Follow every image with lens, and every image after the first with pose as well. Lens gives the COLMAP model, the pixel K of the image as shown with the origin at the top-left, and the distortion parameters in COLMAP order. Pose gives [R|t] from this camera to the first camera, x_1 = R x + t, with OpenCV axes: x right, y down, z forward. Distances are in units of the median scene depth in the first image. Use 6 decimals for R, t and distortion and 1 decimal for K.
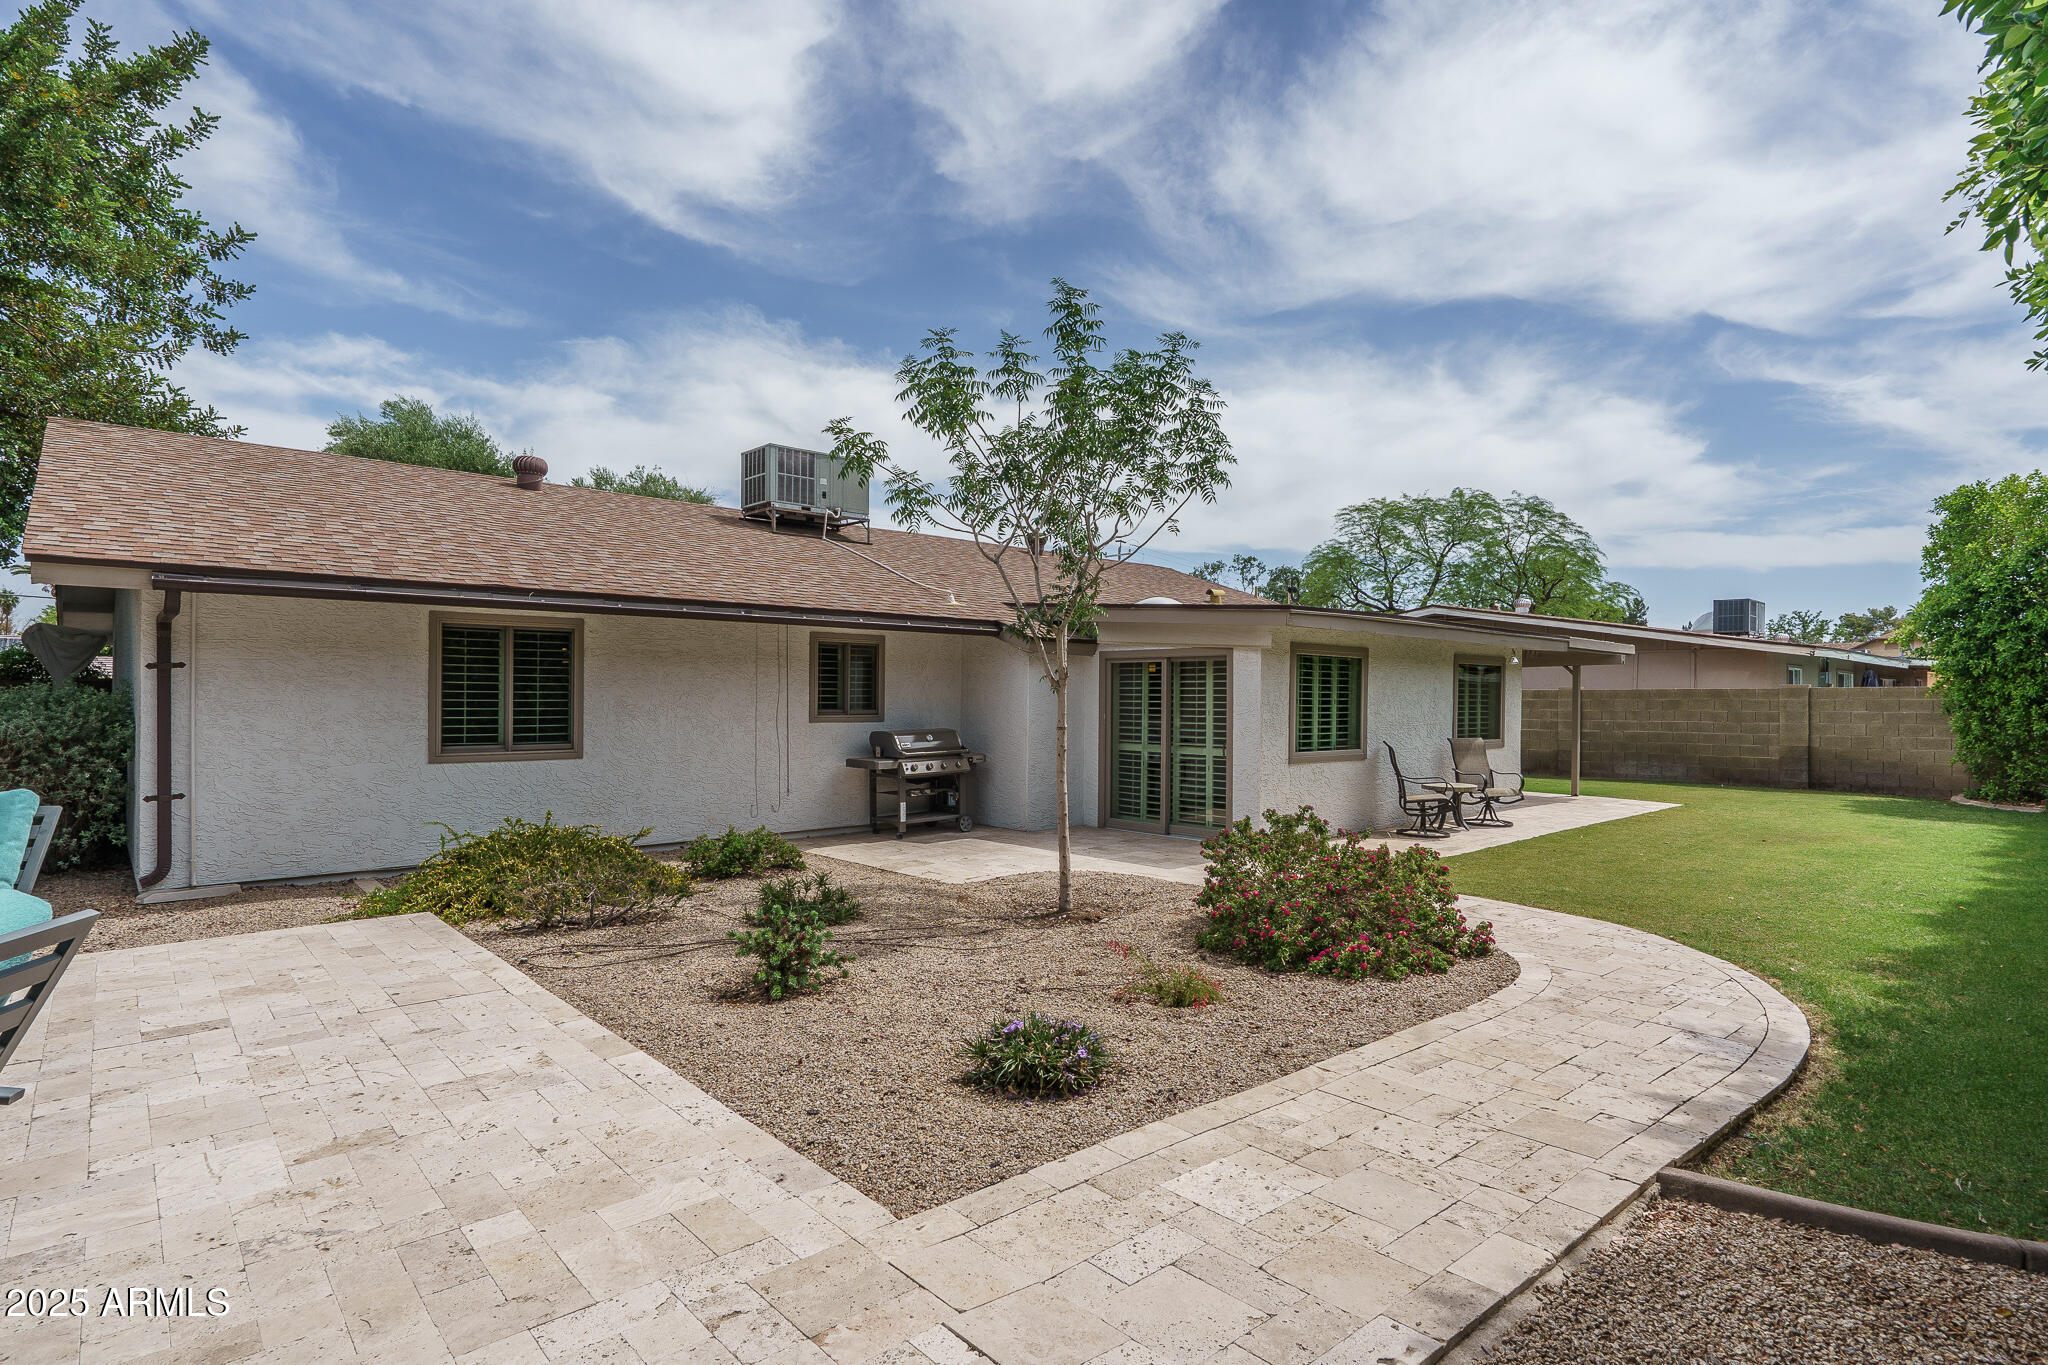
lens RADIAL K [[1039.1, 0, 1009.0], [0, 1039.1, 691.2], [0, 0, 1]] dist [0.007417, 0.000906]
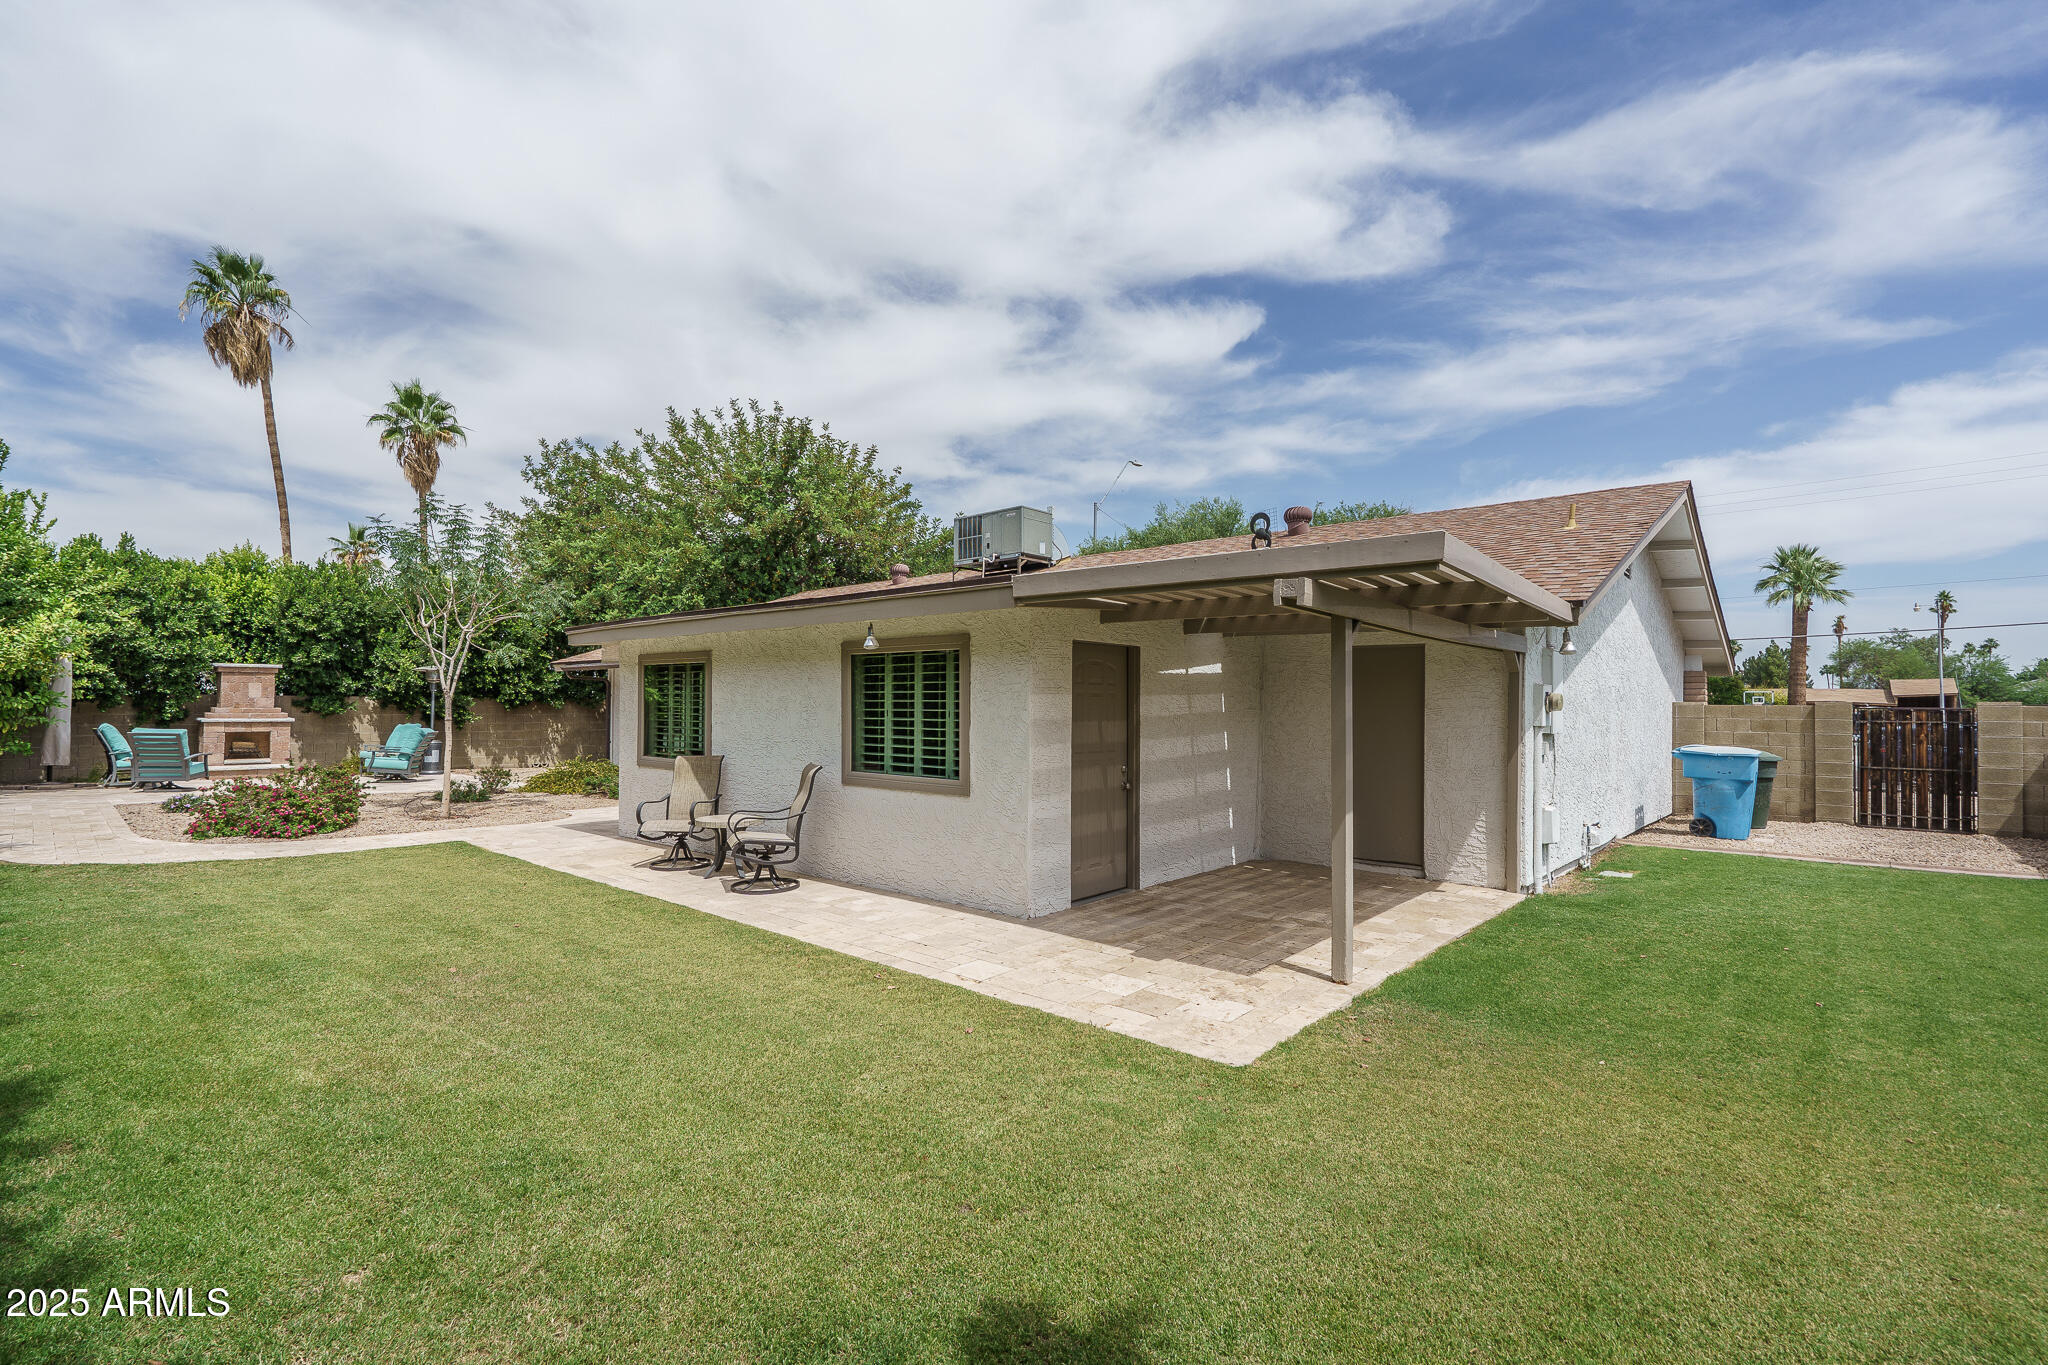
lens RADIAL K [[931.0, 0, 1014.8], [0, 931.0, 689.1], [0, 0, 1]] dist [-0.000691, 0.001002]
pose [[0.107798, -0.024513, -0.993871, 1.179934], [-0.003148, 0.999683, -0.024997, 0.012157], [0.994168, 0.005823, 0.107686, 1.166532]]
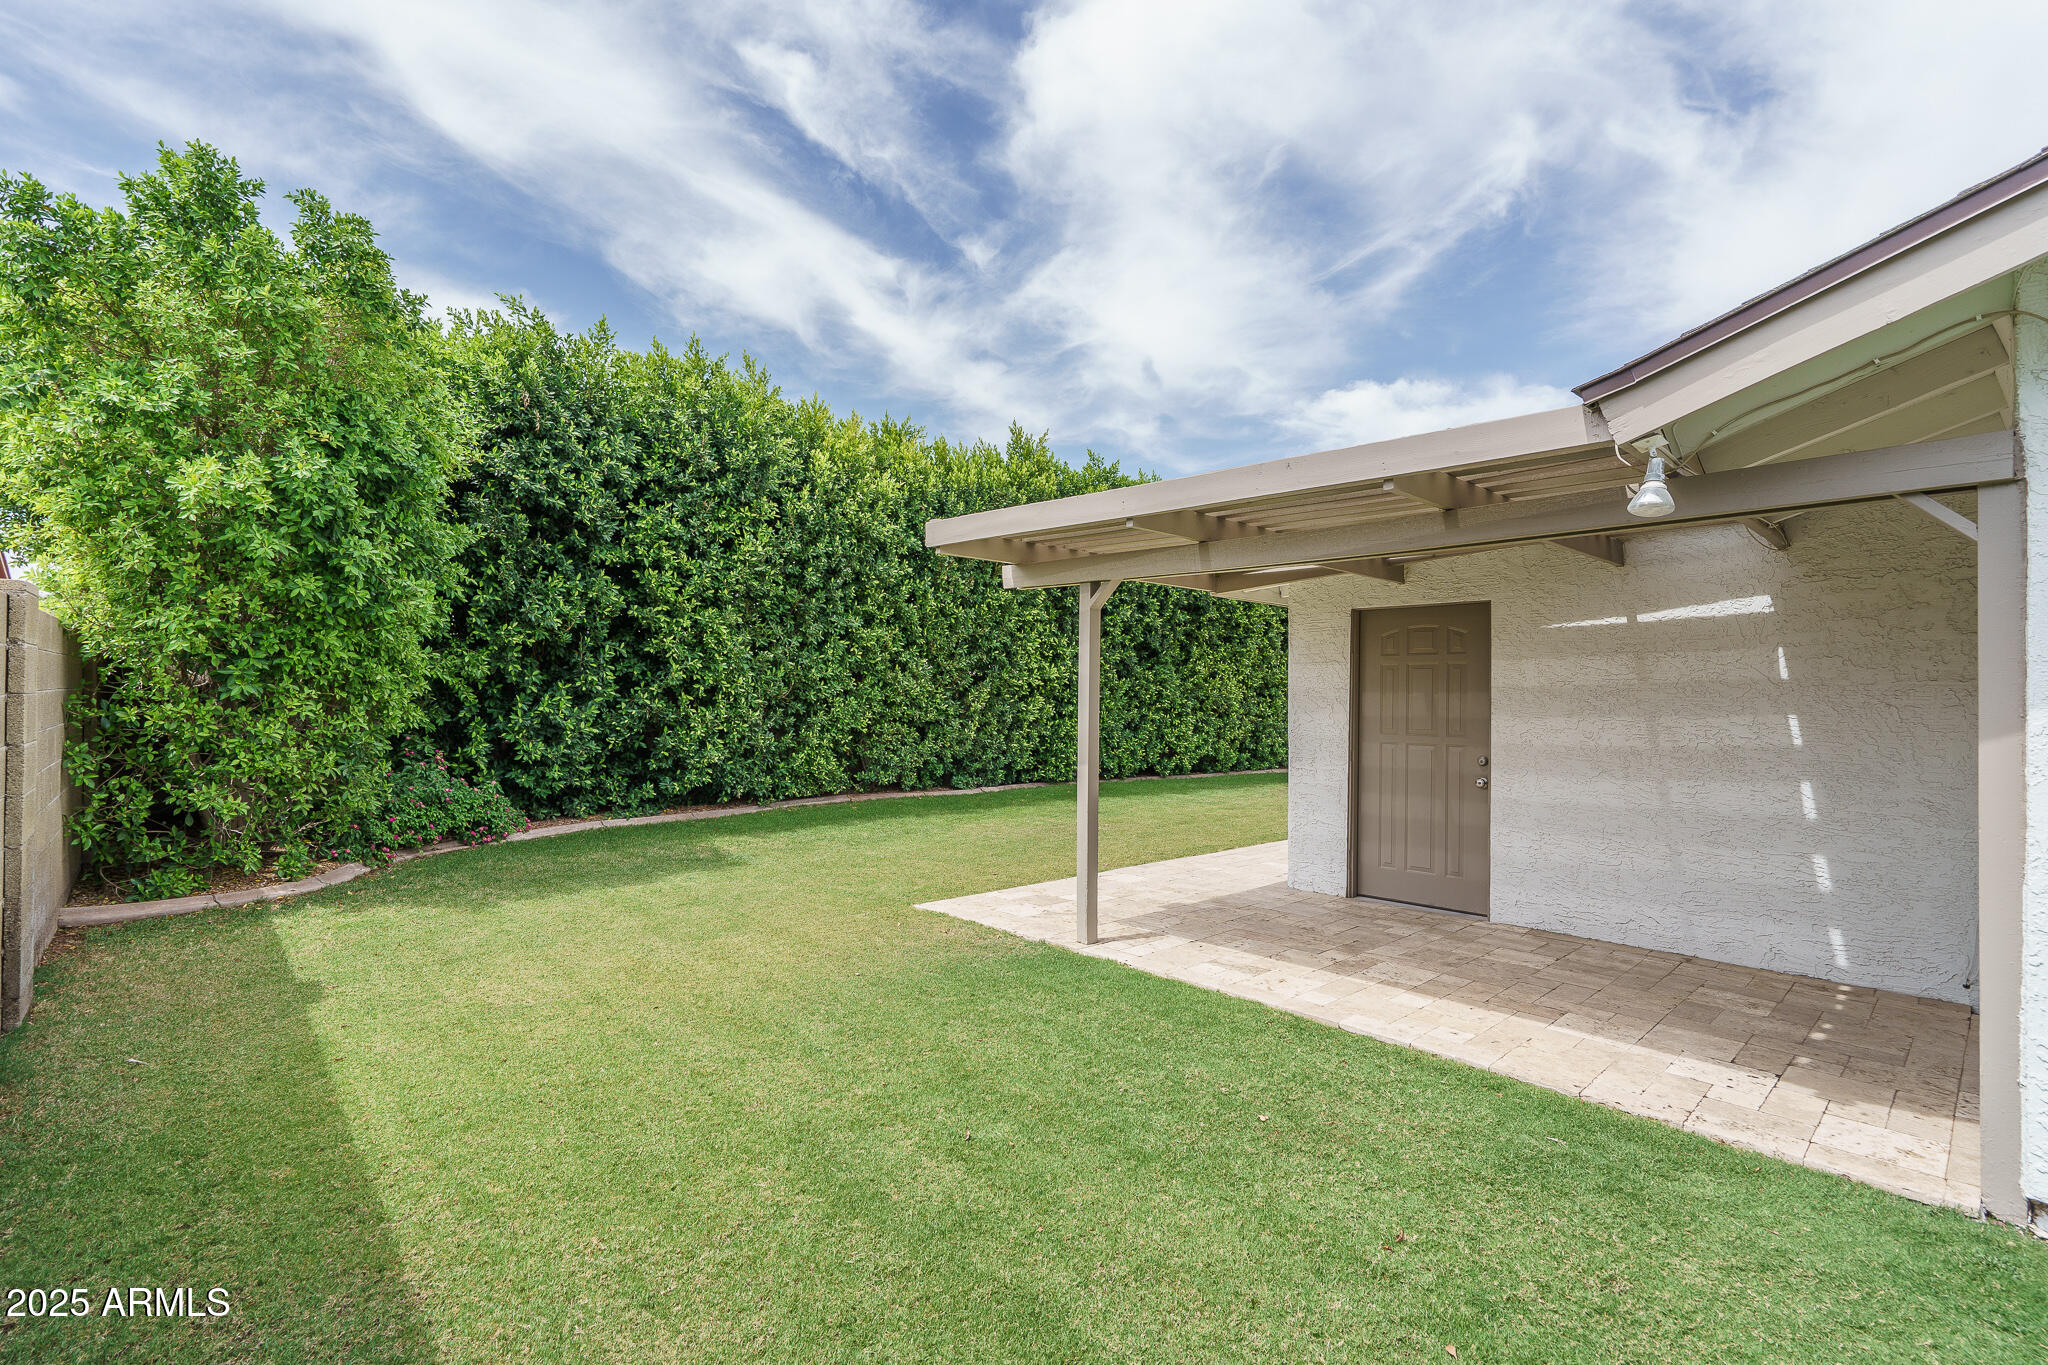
lens RADIAL K [[931.0, 0, 1014.8], [0, 931.0, 689.1], [0, 0, 1]] dist [-0.000691, 0.001002]
pose [[-0.999652, -0.021600, -0.015135, 0.796873], [-0.021360, 0.999647, -0.015809, 0.027397], [0.015471, -0.015480, -0.999760, 1.812839]]
